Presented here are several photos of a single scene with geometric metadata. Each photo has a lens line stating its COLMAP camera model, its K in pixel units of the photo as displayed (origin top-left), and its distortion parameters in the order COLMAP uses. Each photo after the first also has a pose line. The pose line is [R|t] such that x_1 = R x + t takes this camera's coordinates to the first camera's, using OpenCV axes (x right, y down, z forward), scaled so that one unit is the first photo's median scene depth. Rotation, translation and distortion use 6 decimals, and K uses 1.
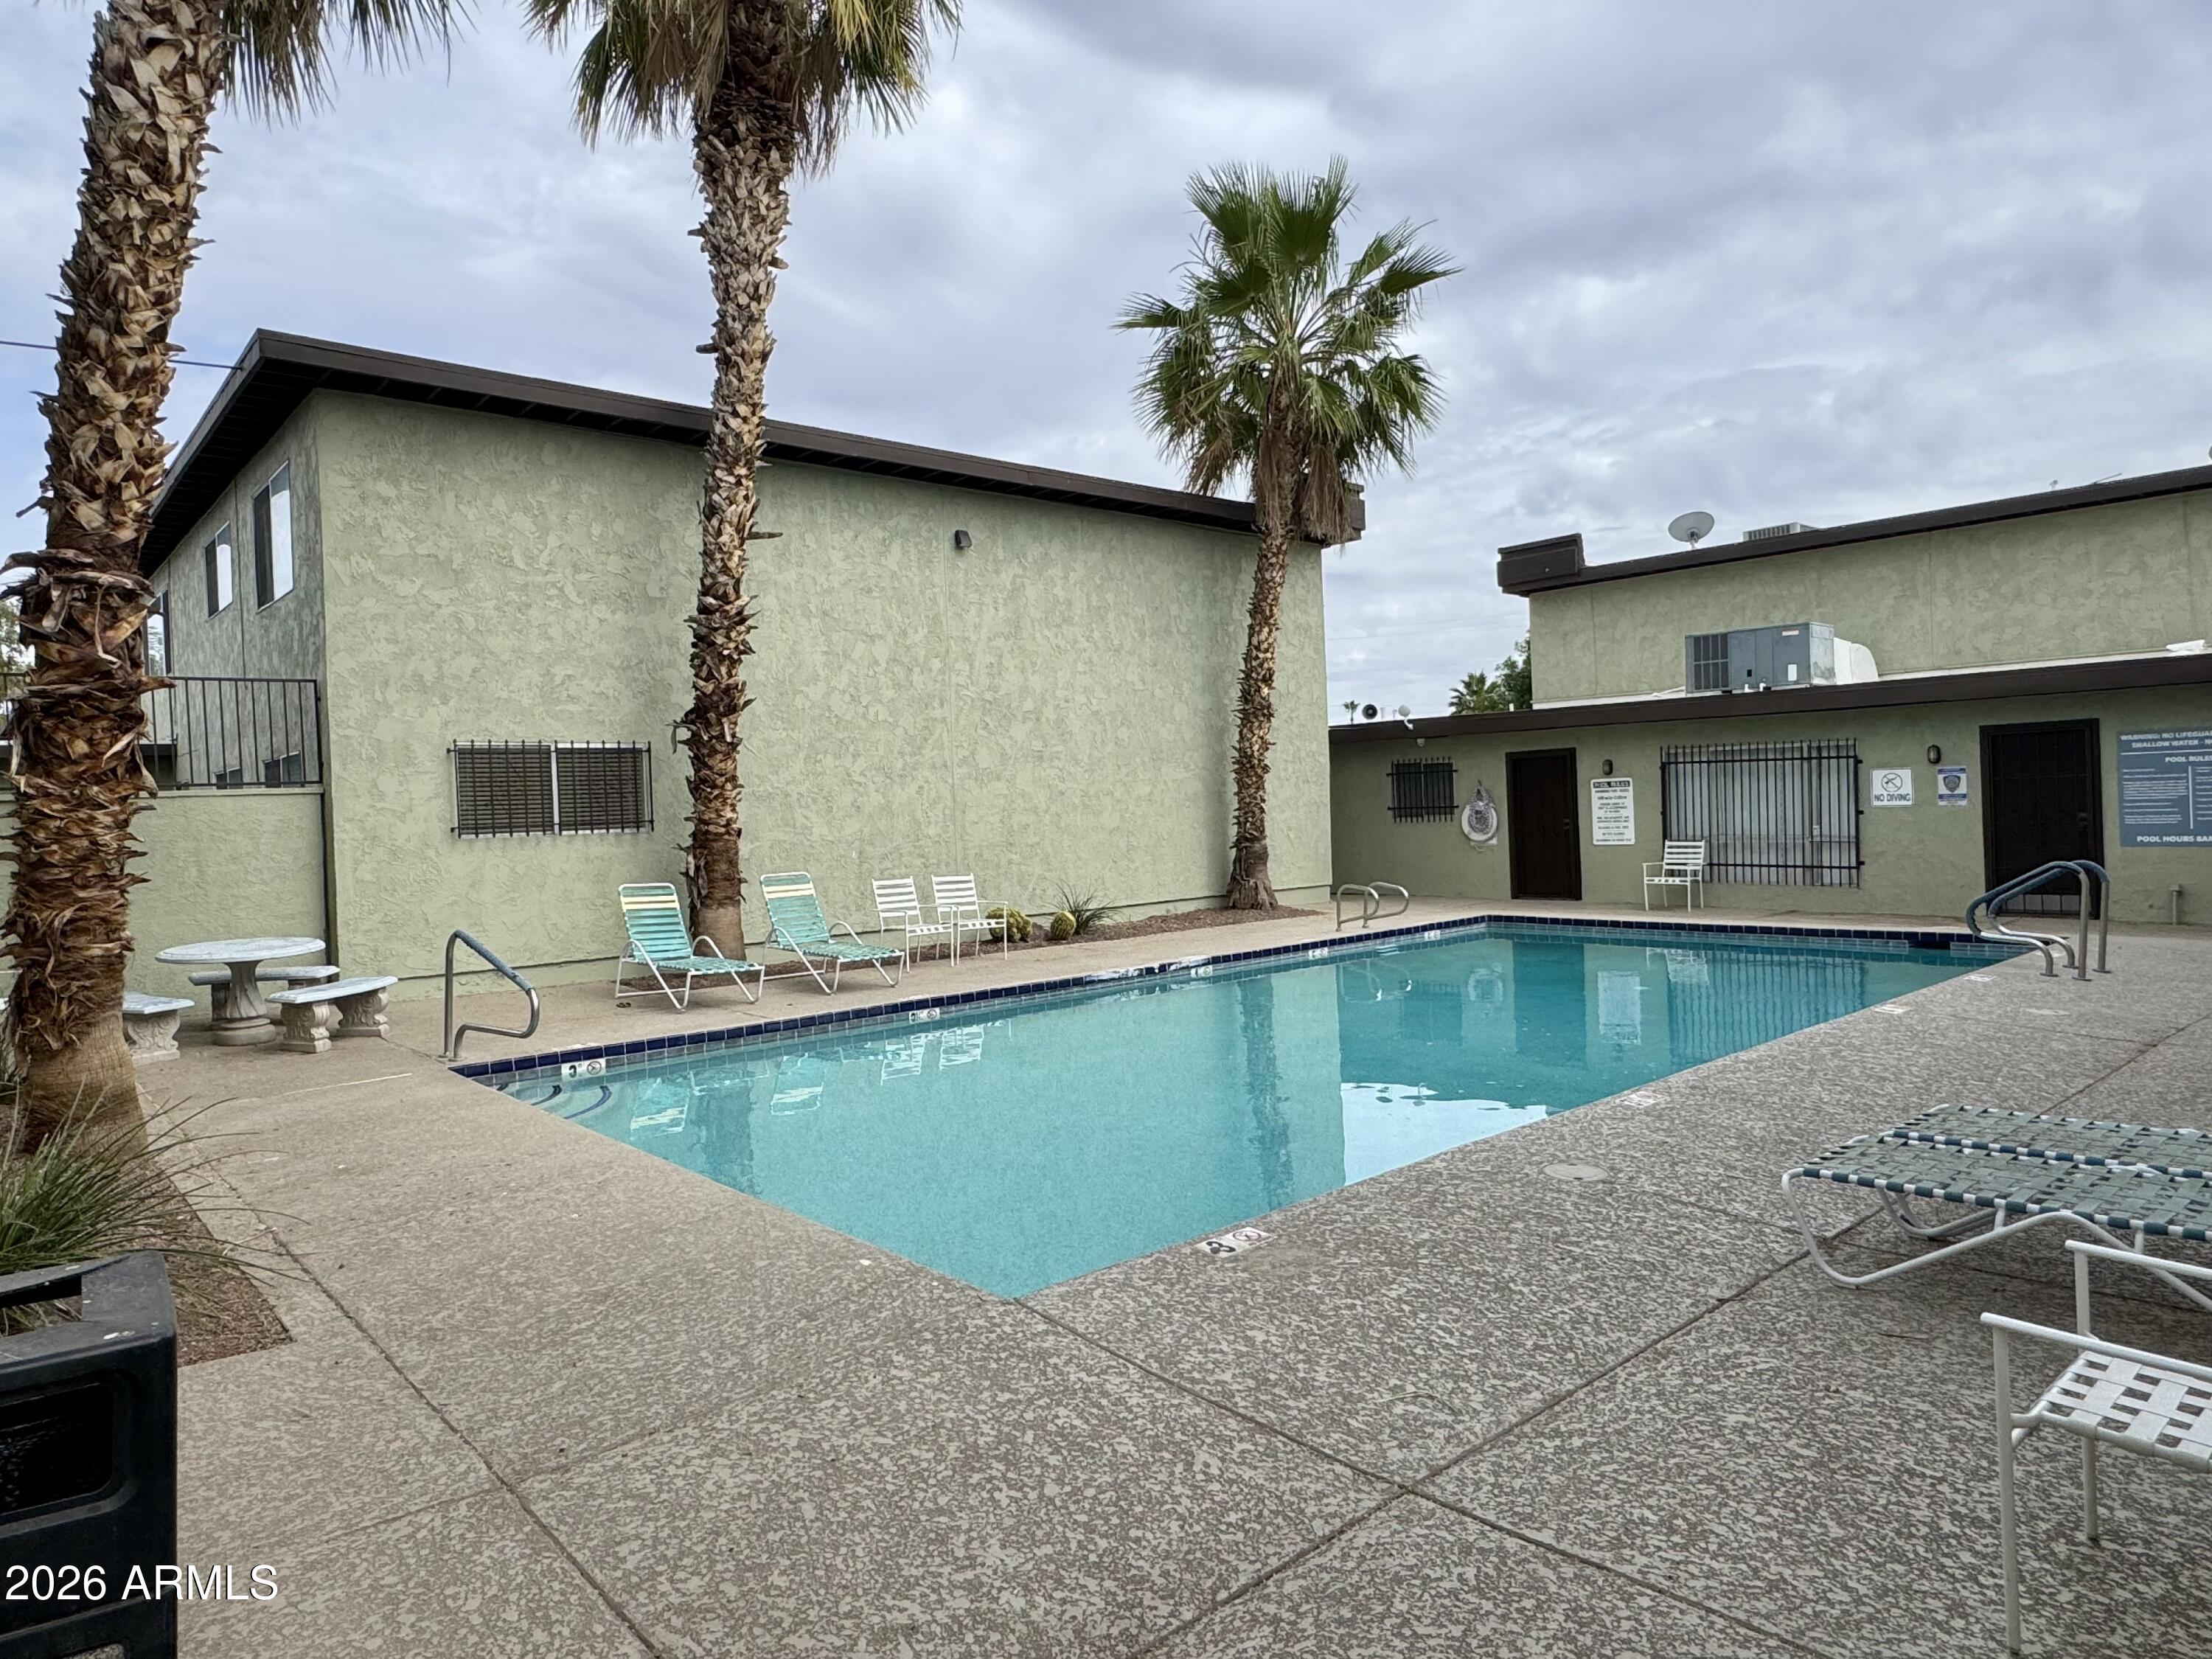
lens RADIAL K [[1420.6, 0, 1109.5], [0, 1420.6, 829.7], [0, 0, 1]] dist [-0.004816, 0.001517]
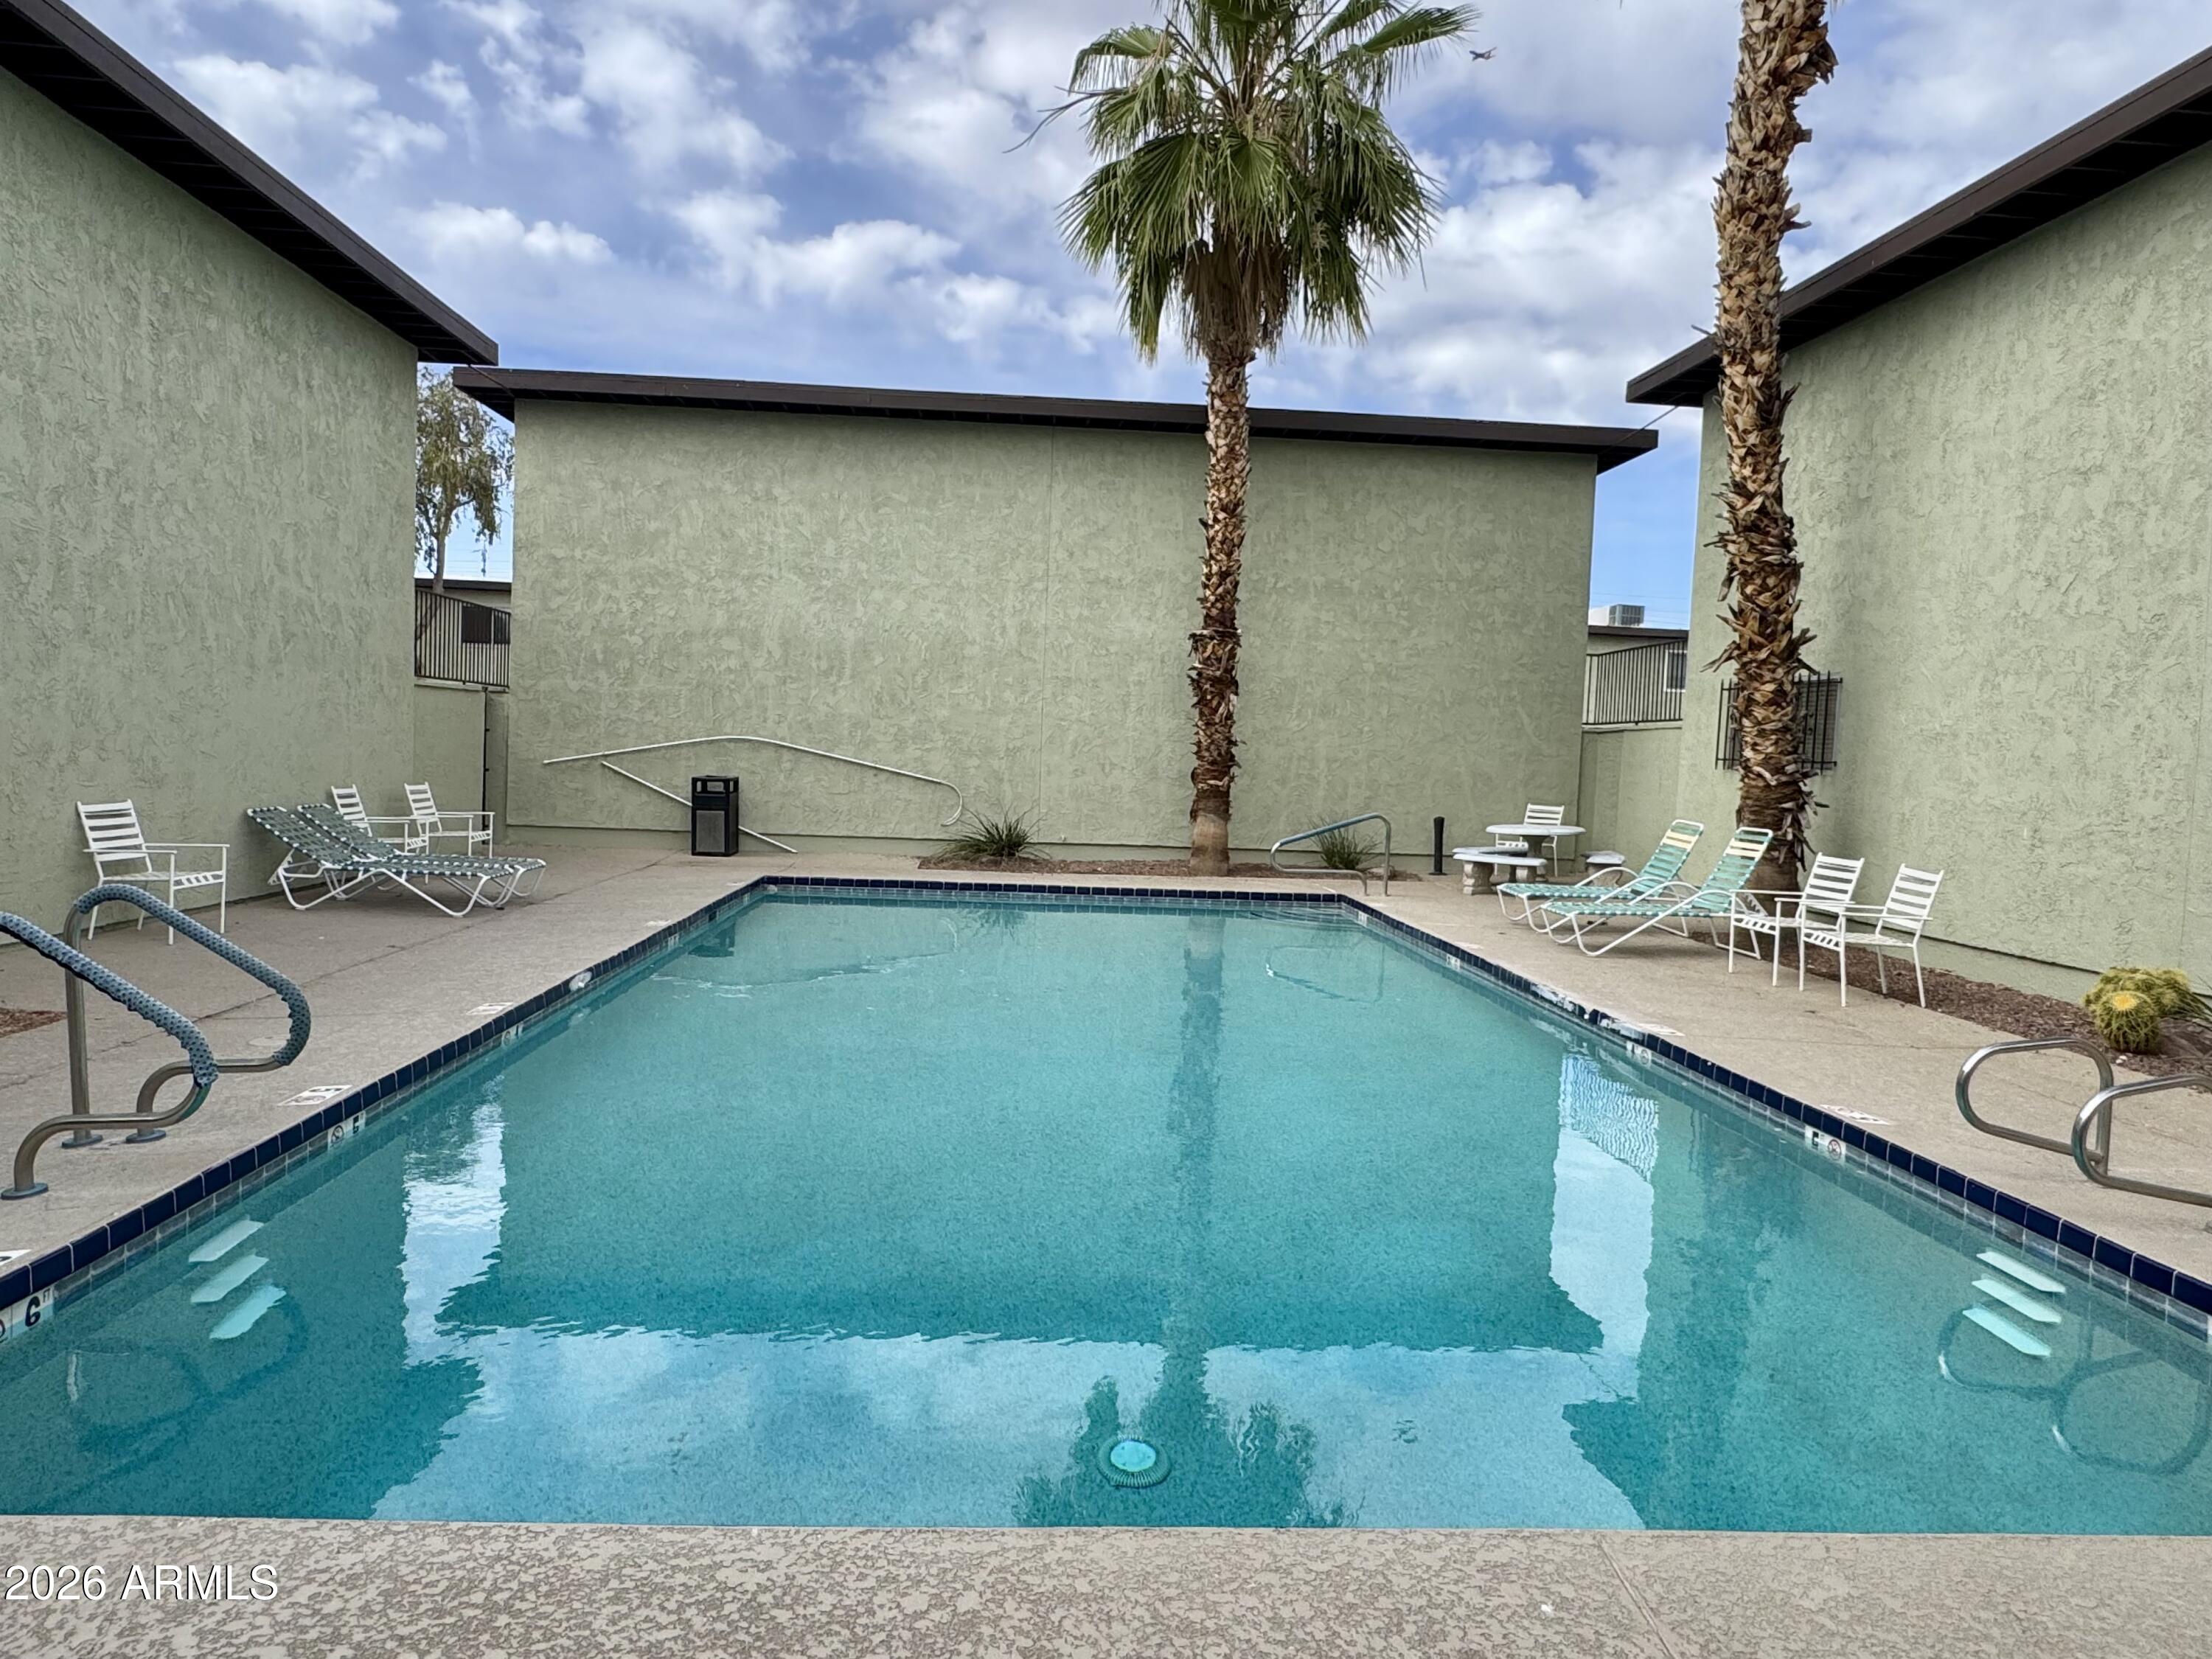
lens RADIAL K [[1420.6, 0, 1042.8], [0, 1420.6, 833.0], [0, 0, 1]] dist [-0.004816, 0.001517]
pose [[-0.672589, 0.057050, -0.737814, 0.653165], [-0.027449, 0.994415, 0.101913, -0.038602], [0.739507, 0.088798, -0.667267, 1.232208]]
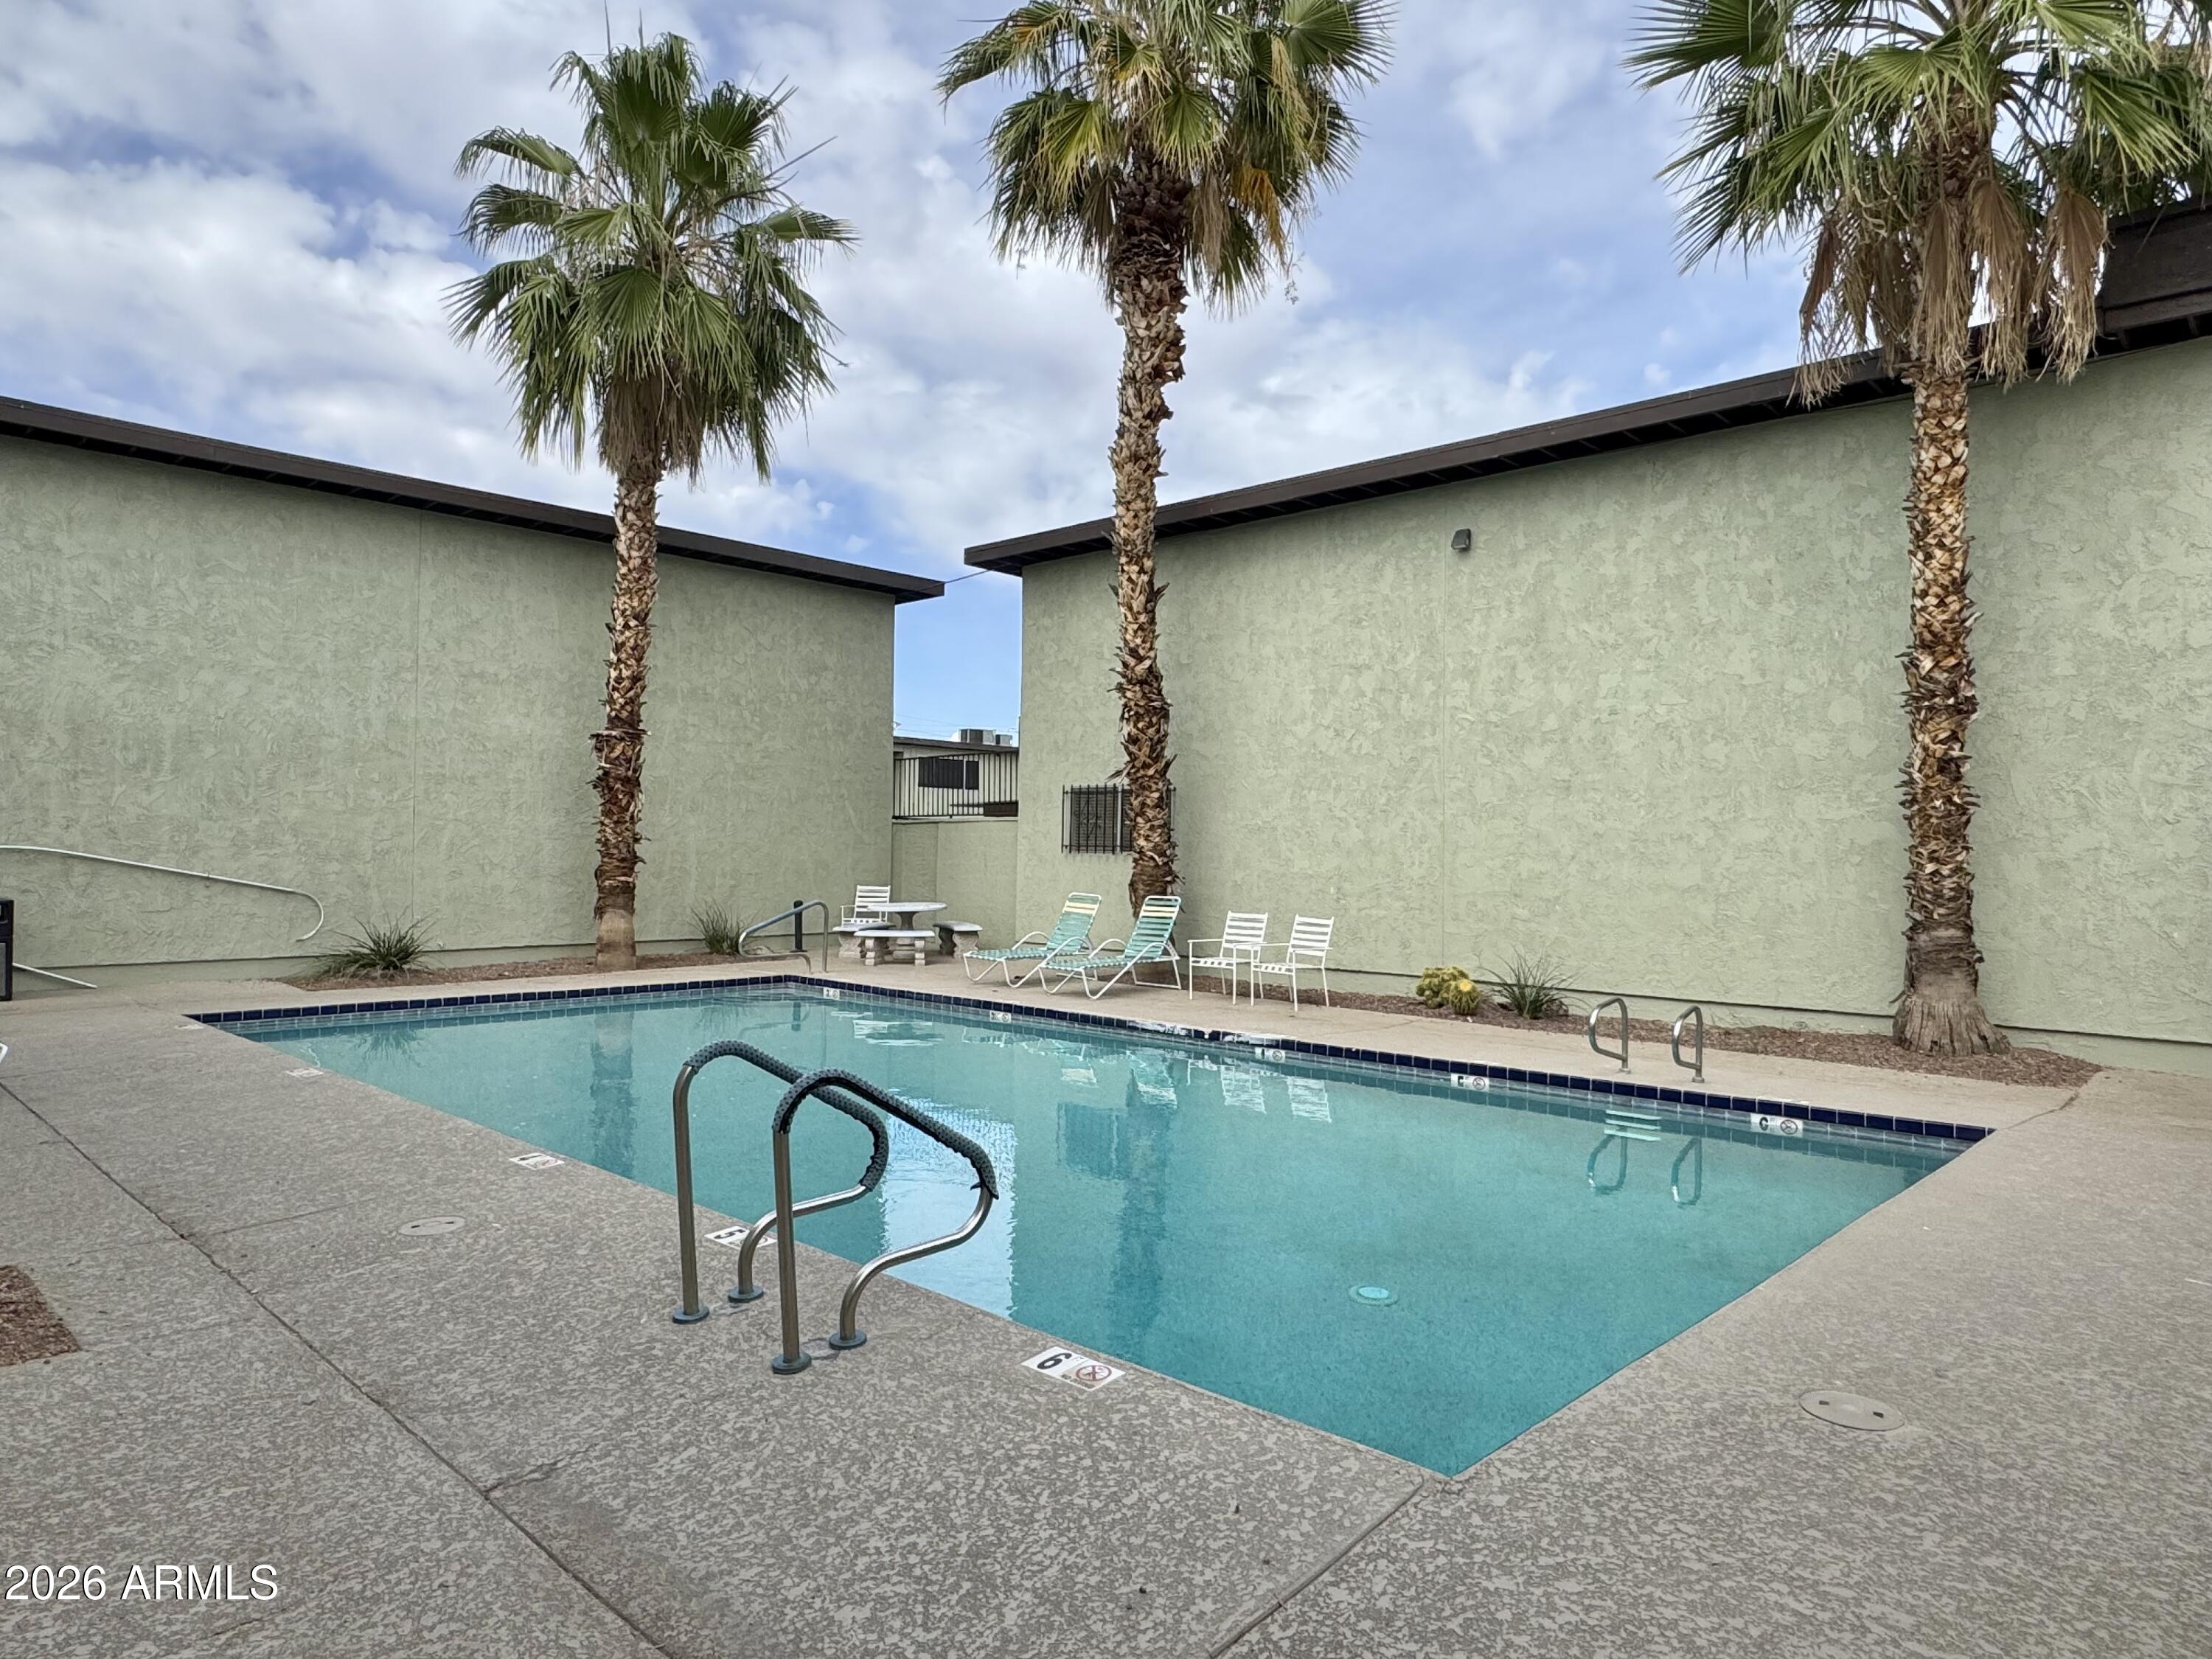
lens RADIAL K [[1420.6, 0, 1087.0], [0, 1420.6, 829.6], [0, 0, 1]] dist [-0.004816, 0.001517]
pose [[0.030671, 0.023655, -0.999250, 0.909640], [-0.033180, 0.999193, 0.022635, -0.046703], [0.998979, 0.032461, 0.031431, 0.892733]]
